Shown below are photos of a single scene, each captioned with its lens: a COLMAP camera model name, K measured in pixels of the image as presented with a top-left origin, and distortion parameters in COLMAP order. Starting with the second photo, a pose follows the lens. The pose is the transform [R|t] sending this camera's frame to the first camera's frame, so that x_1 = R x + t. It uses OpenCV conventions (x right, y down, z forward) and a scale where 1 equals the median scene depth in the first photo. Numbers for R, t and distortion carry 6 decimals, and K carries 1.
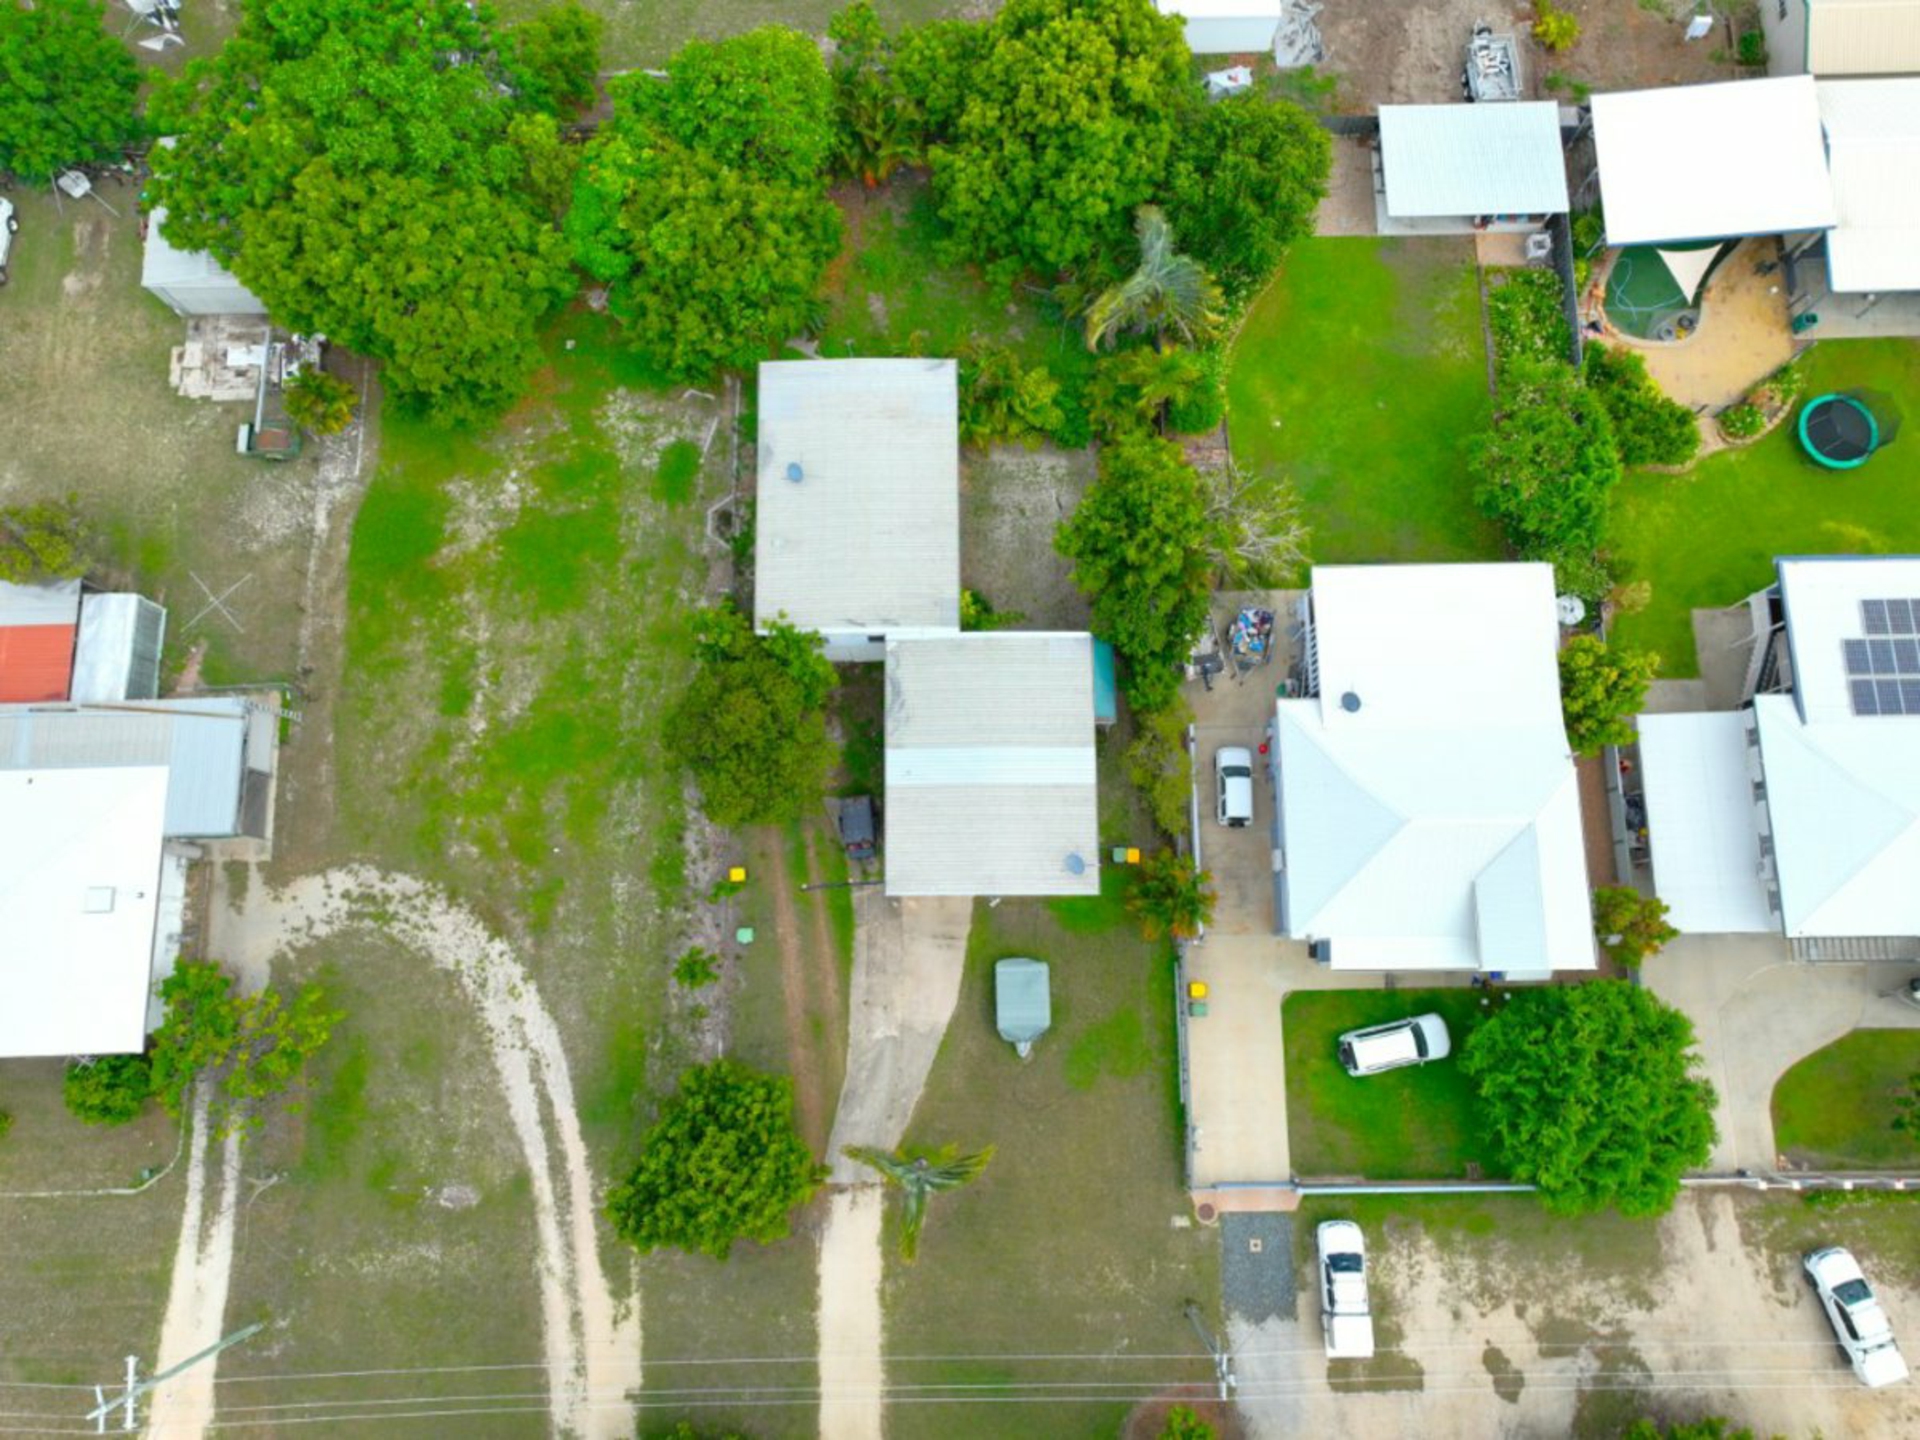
lens RADIAL K [[1313.2, 0, 950.4], [0, 1313.2, 720.8], [0, 0, 1]] dist [-0.002488, 0.007371]
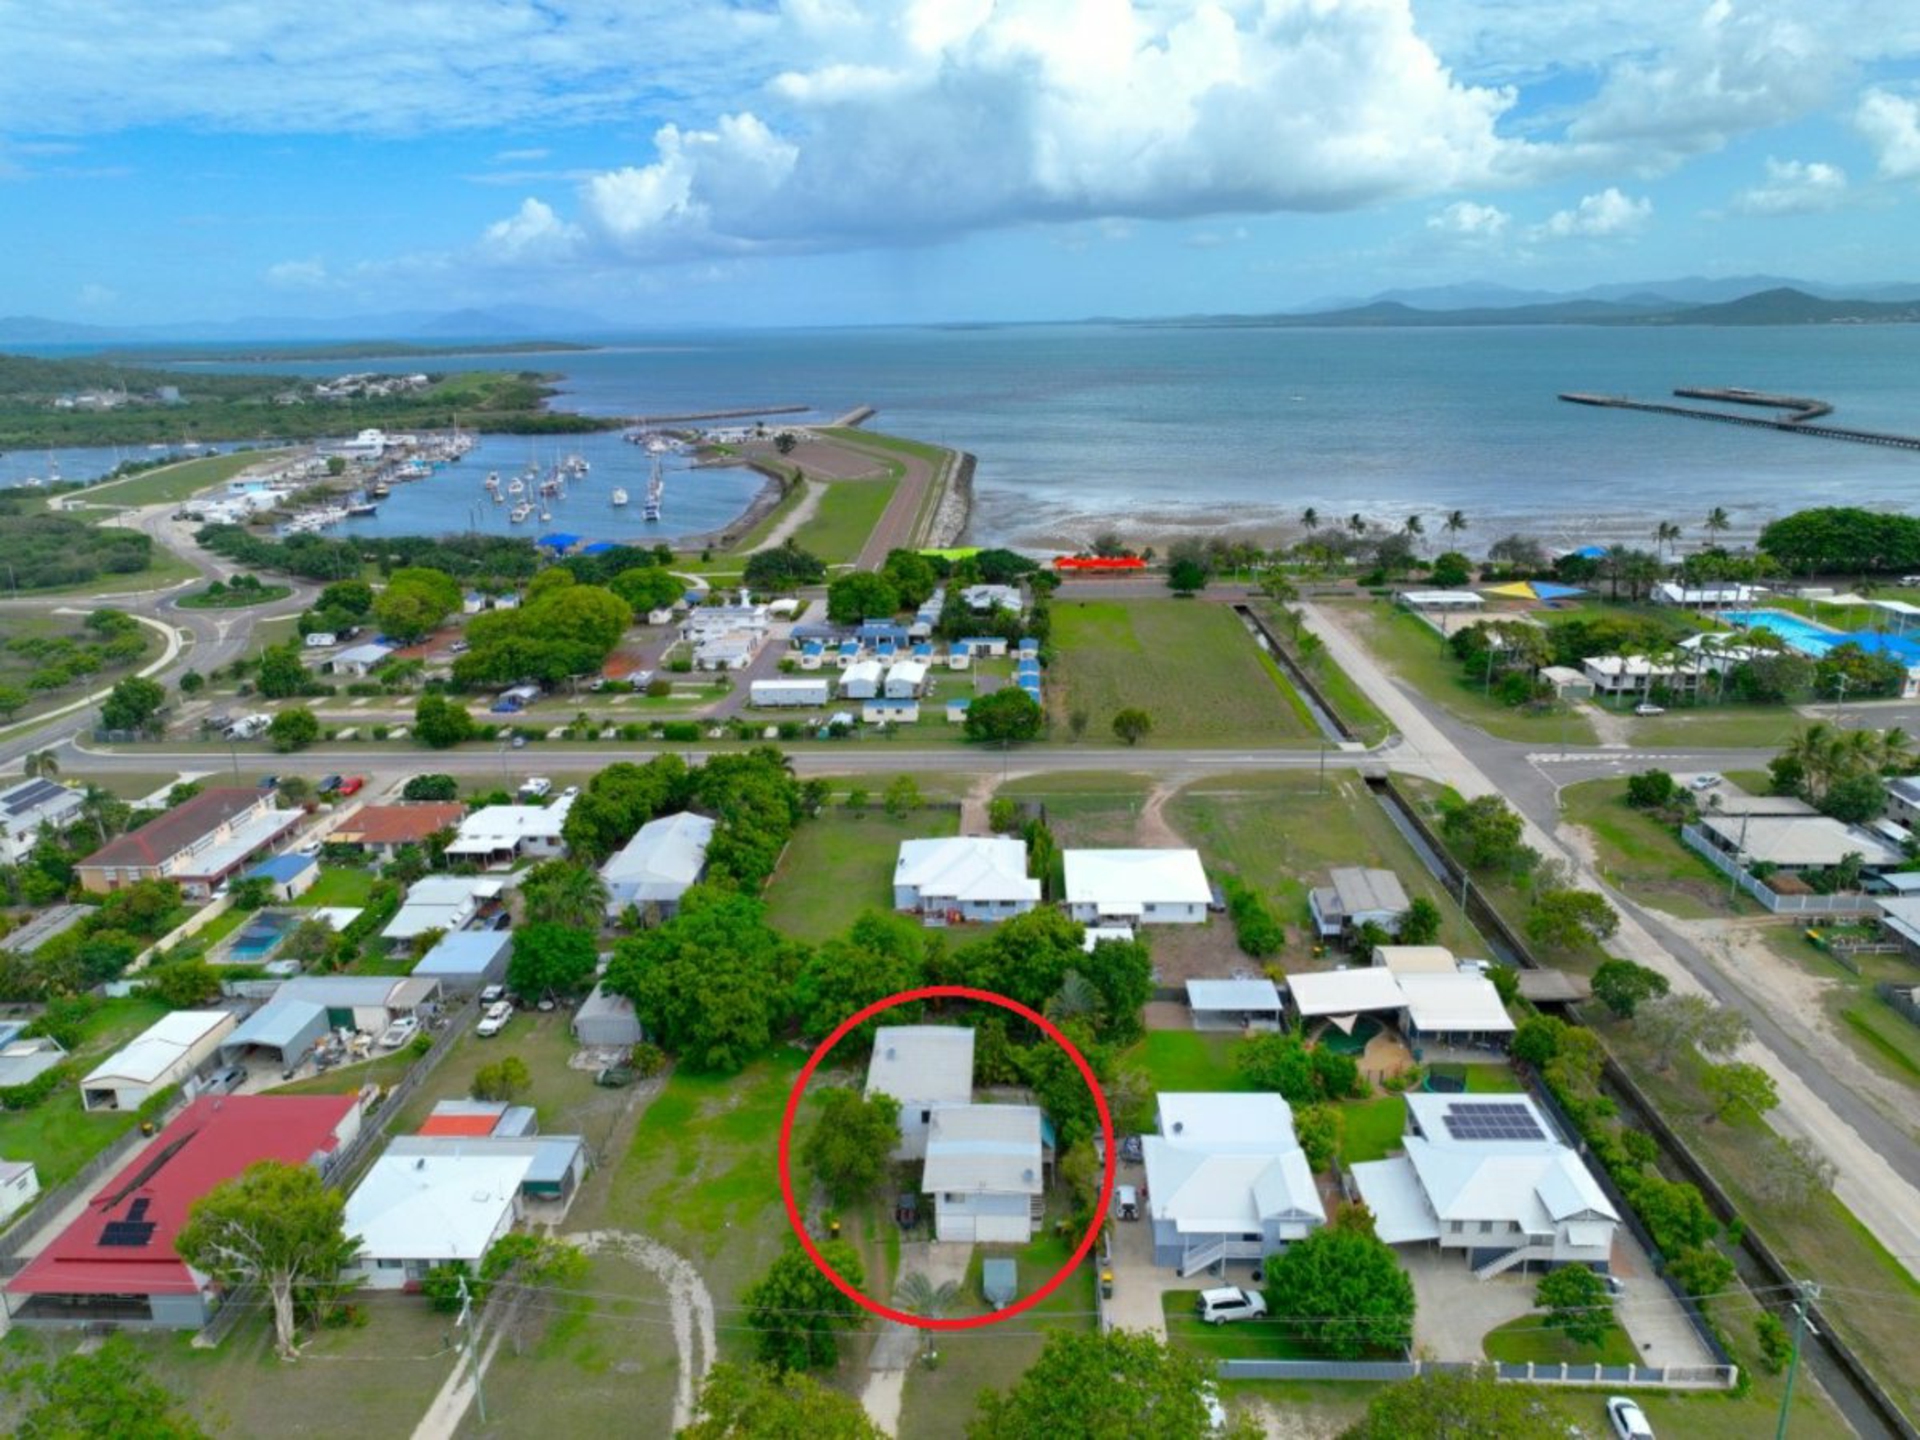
lens RADIAL K [[1313.2, 0, 956.8], [0, 1313.2, 730.3], [0, 0, 1]] dist [-0.002488, 0.007371]
pose [[0.998583, 0.006793, -0.052774, 0.082584], [-0.049532, 0.481016, -0.875311, 1.307378], [0.019439, 0.876685, 0.480671, -0.382804]]
